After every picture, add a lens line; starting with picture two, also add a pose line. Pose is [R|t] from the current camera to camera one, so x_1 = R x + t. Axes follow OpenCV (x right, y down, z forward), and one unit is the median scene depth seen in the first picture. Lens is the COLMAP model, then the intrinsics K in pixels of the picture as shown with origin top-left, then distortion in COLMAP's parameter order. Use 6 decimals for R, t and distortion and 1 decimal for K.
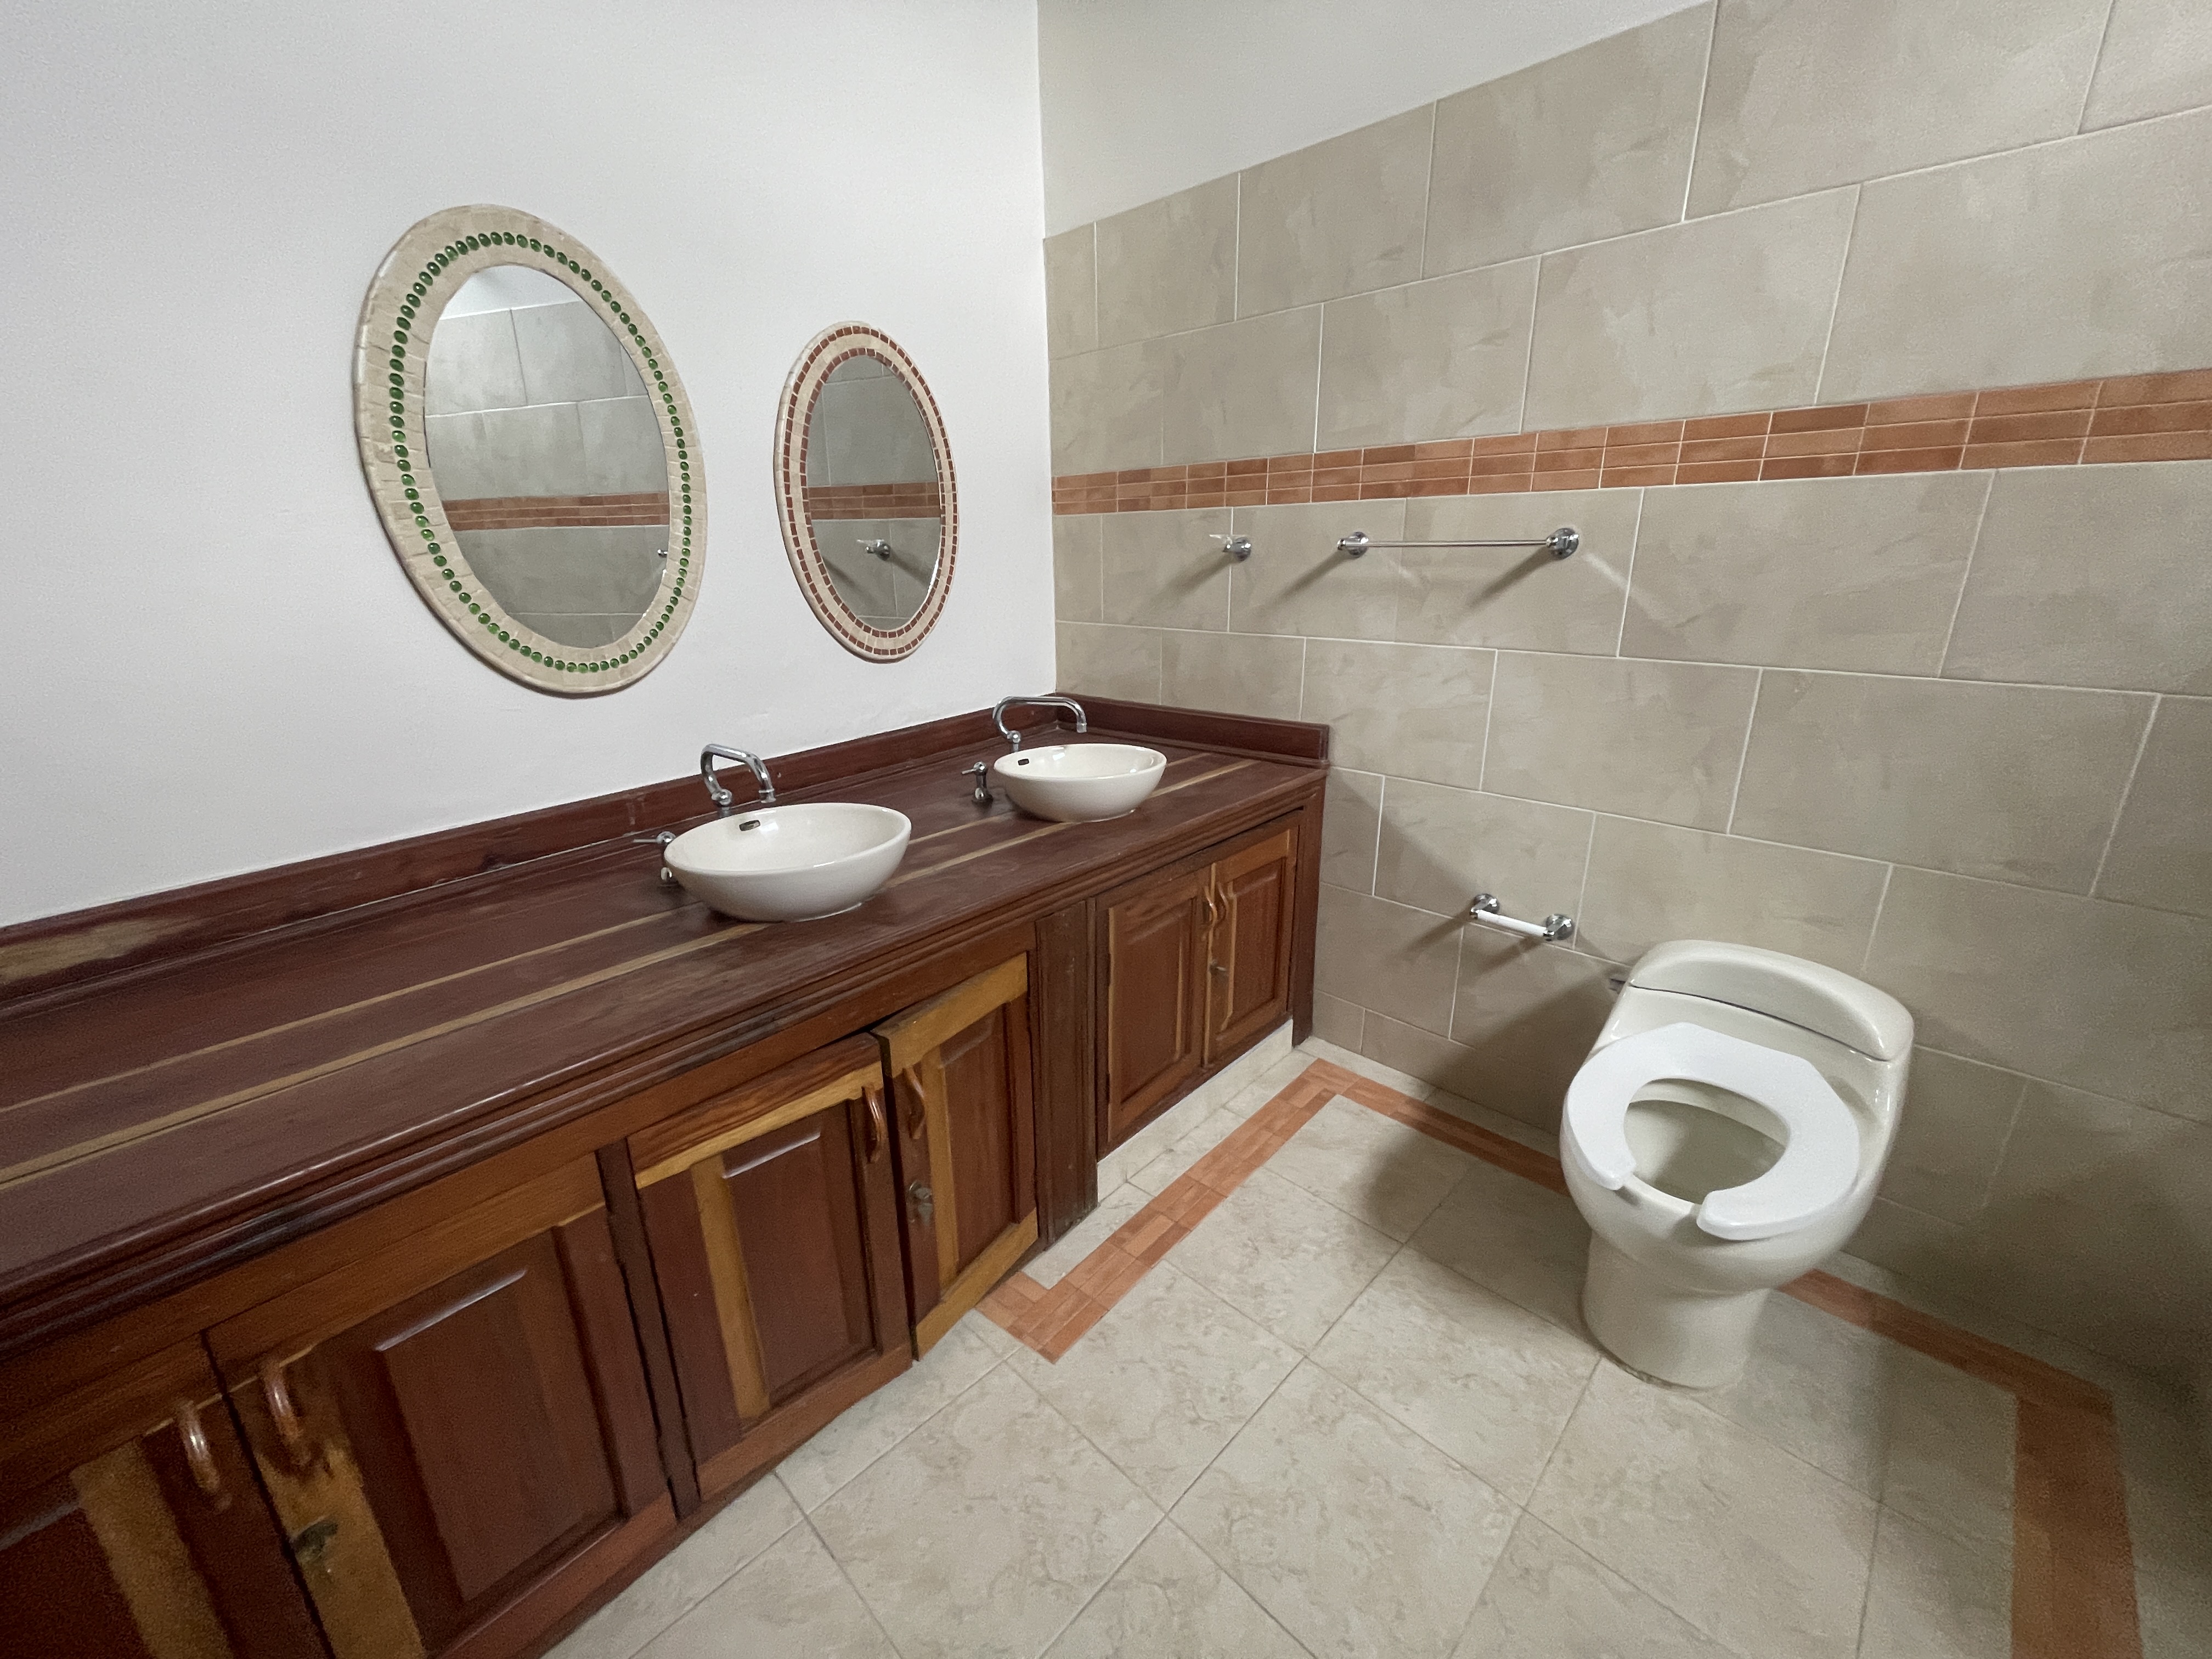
lens RADIAL K [[889.9, 0, 1101.8], [0, 889.9, 832.3], [0, 0, 1]] dist [-0.000107, -0.000856]
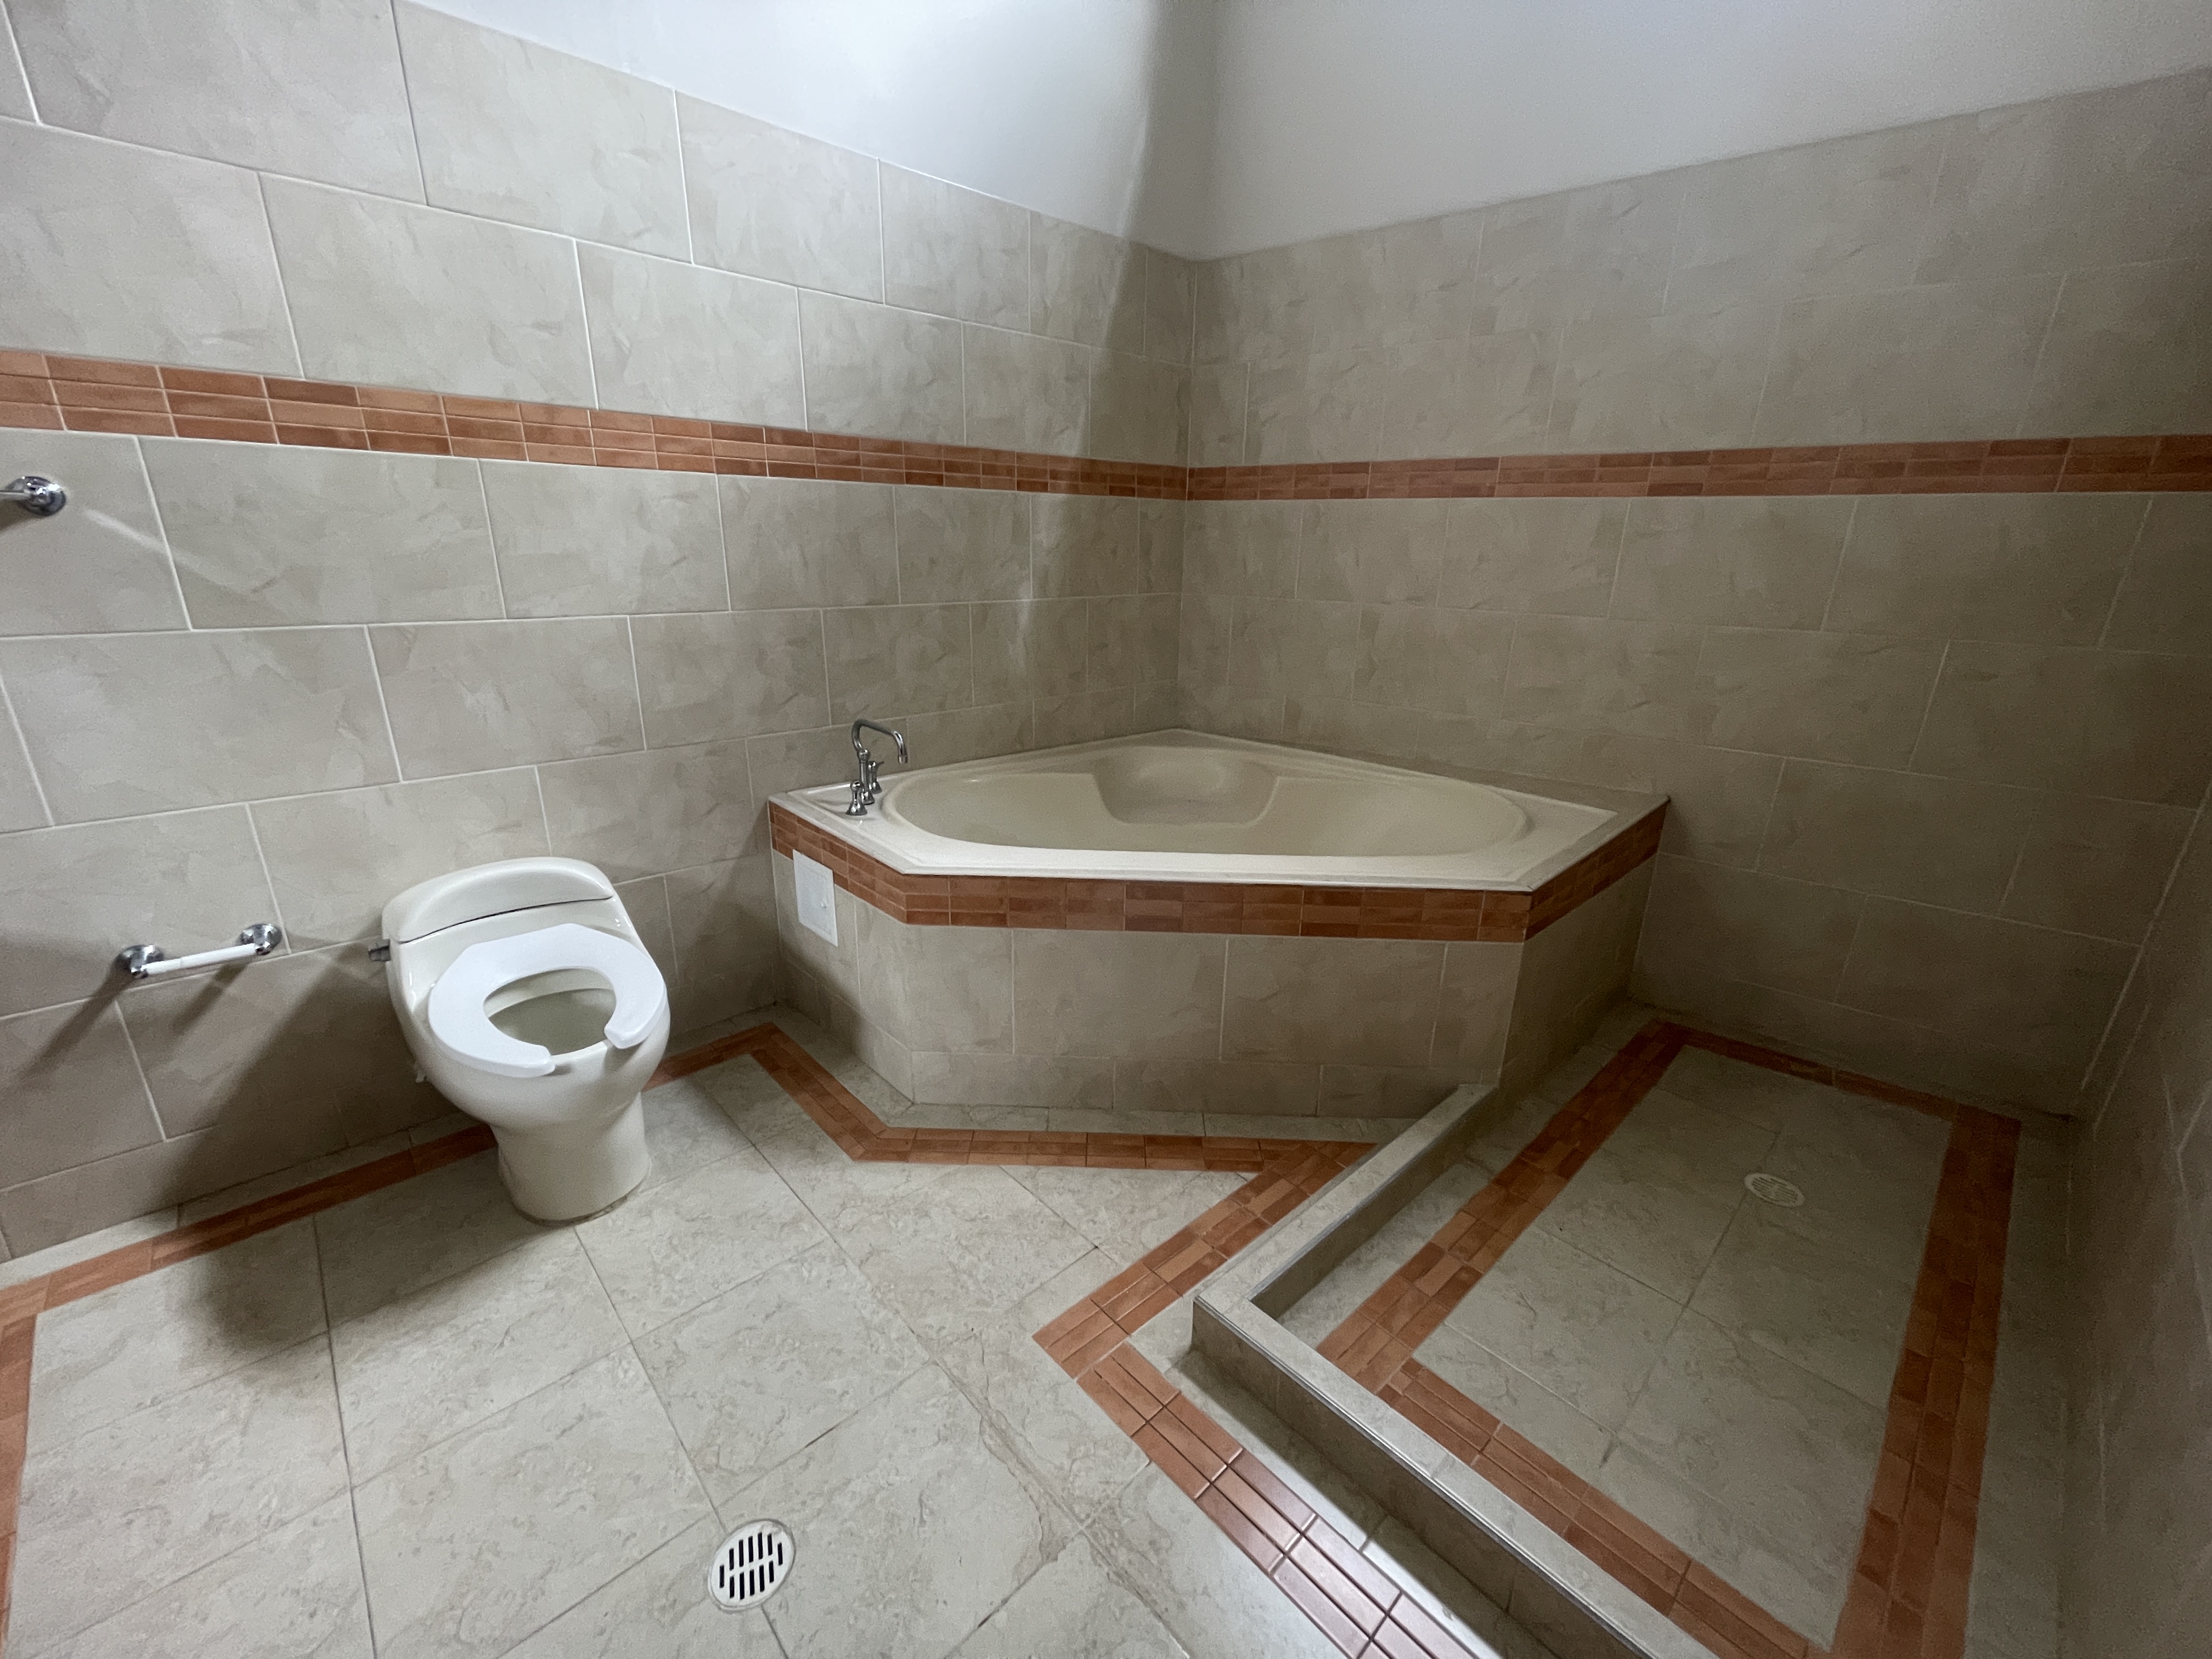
lens RADIAL K [[889.9, 0, 1109.1], [0, 889.9, 833.2], [0, 0, 1]] dist [-0.000107, -0.000856]
pose [[0.032015, -0.300064, 0.953382, -0.332993], [0.275261, 0.919631, 0.280198, -0.006609], [-0.960836, 0.253458, 0.112038, 0.076297]]
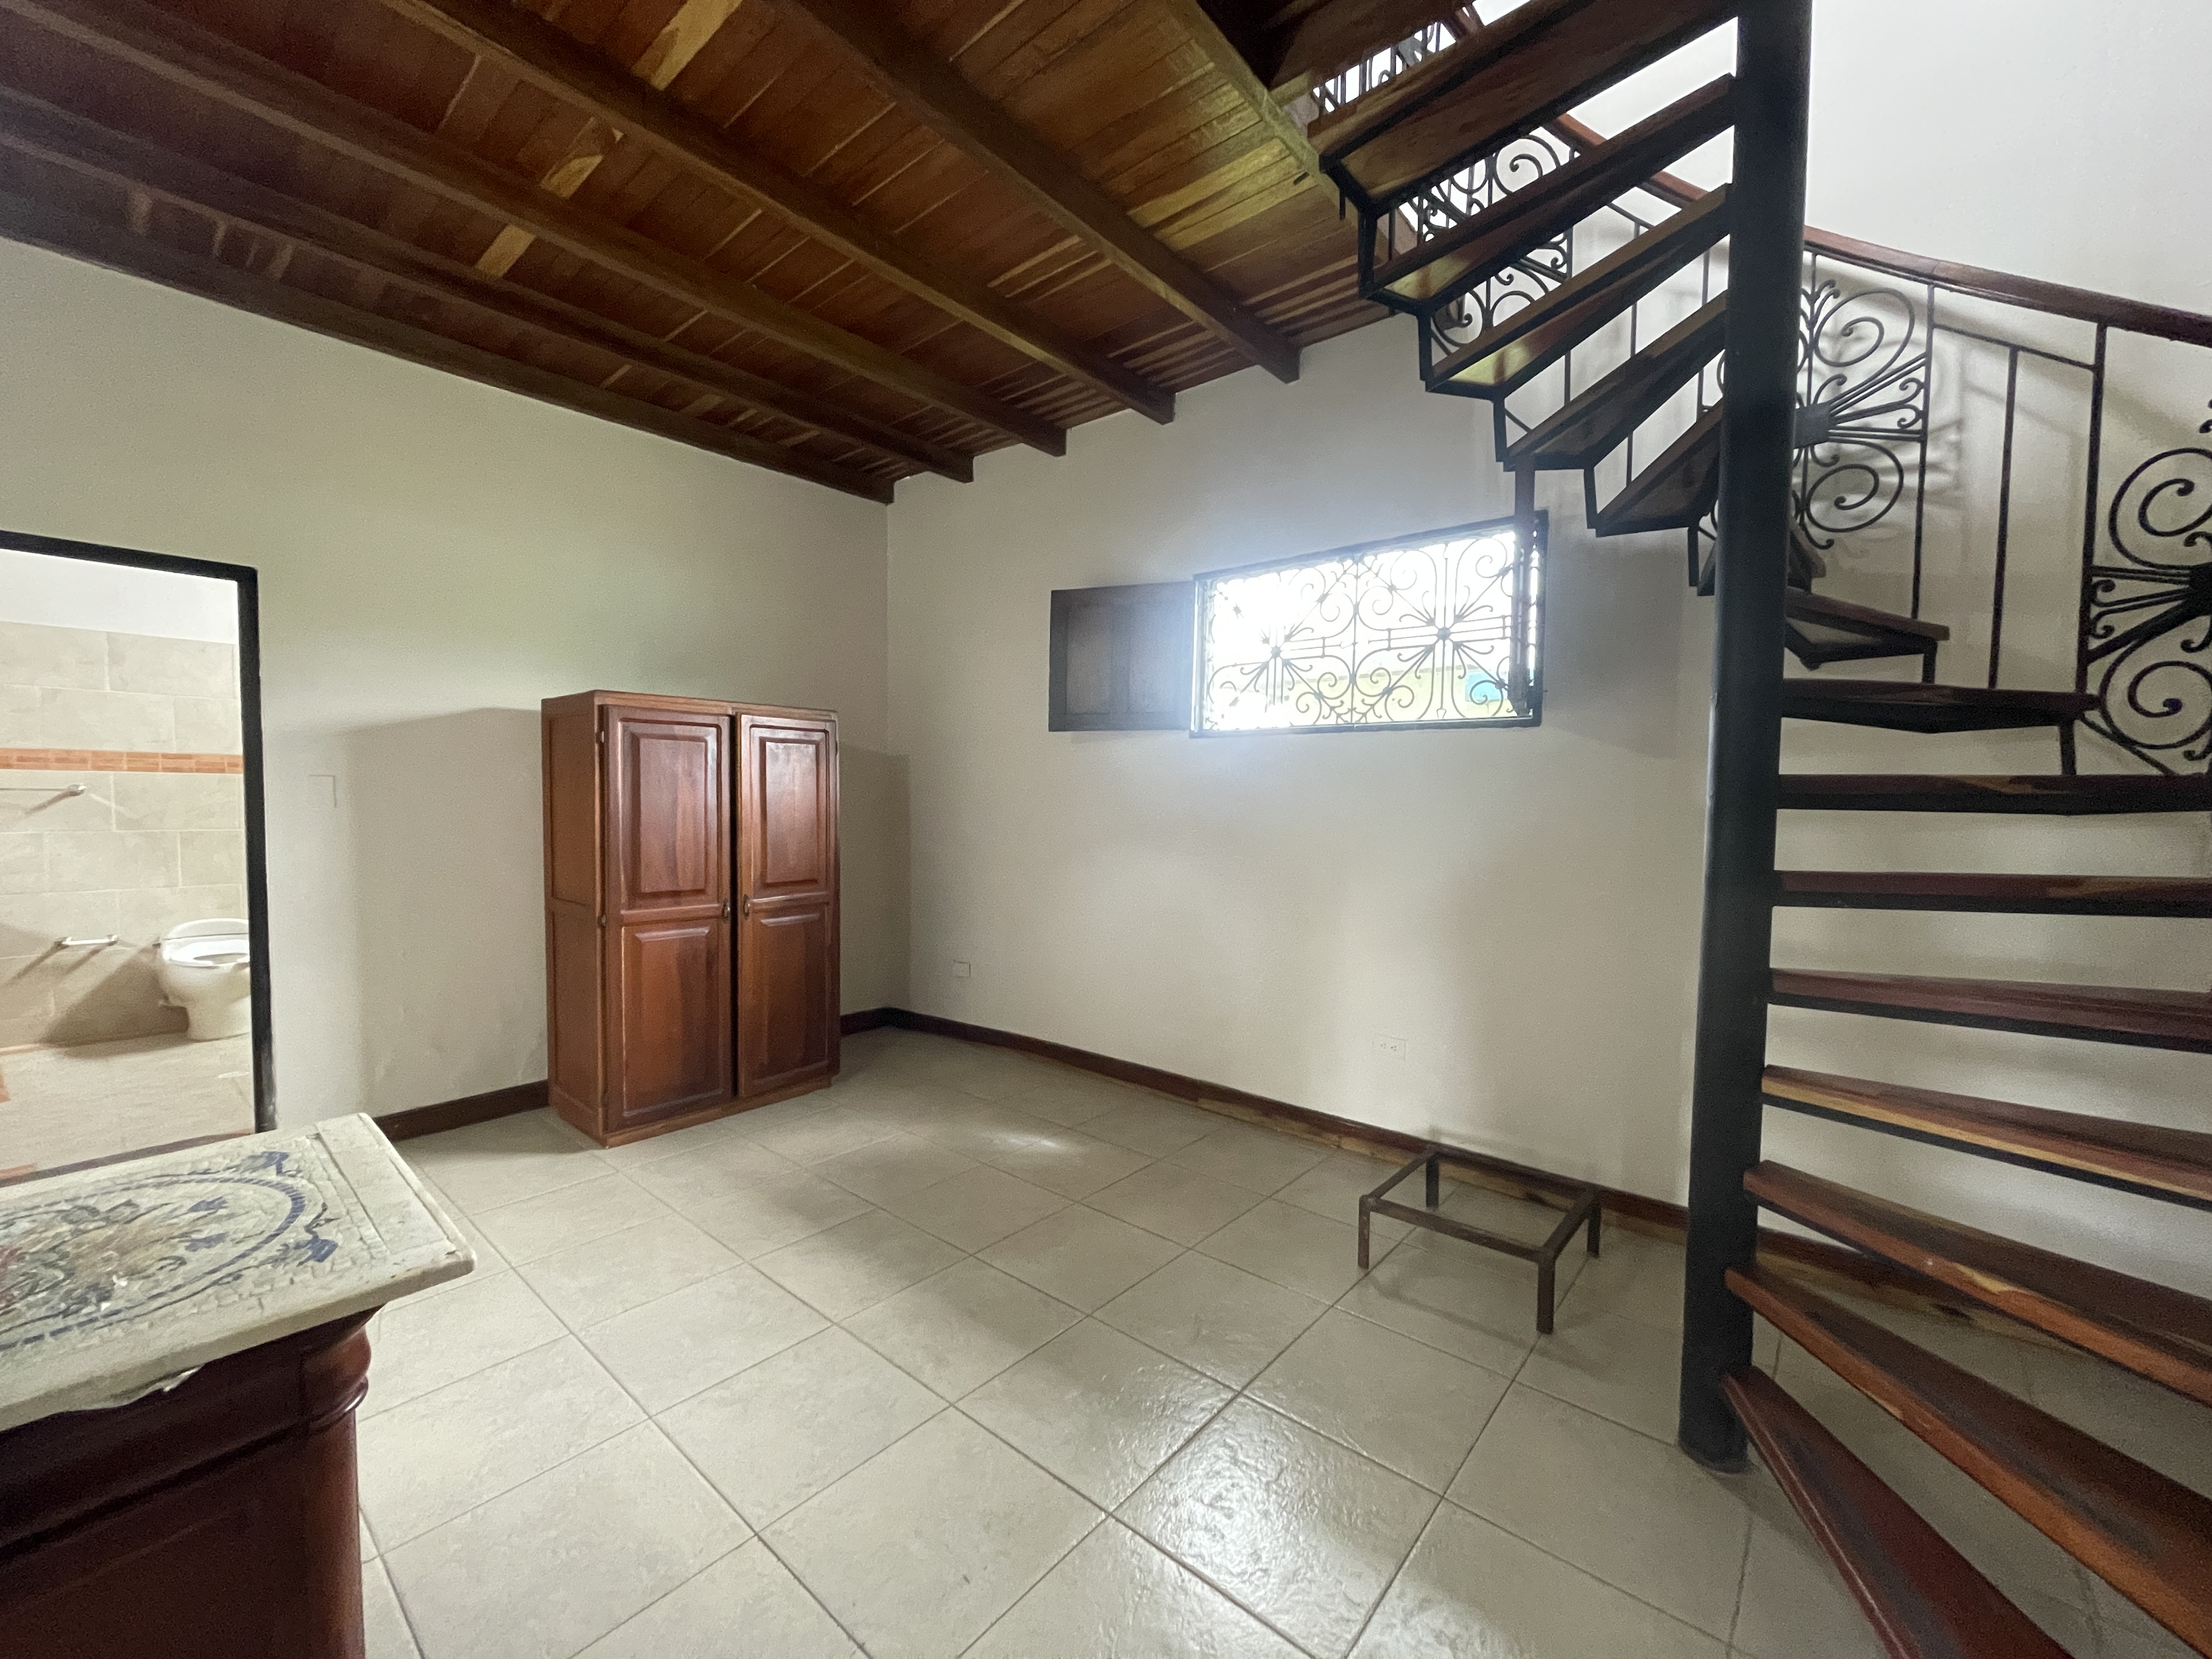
lens RADIAL K [[889.9, 0, 1103.6], [0, 889.9, 827.1], [0, 0, 1]] dist [-0.000107, -0.000856]
pose [[-0.070165, -0.027026, 0.997169, -2.570337], [0.286572, 0.956949, 0.046100, 0.584987], [-0.955486, 0.288995, -0.059400, -1.897063]]
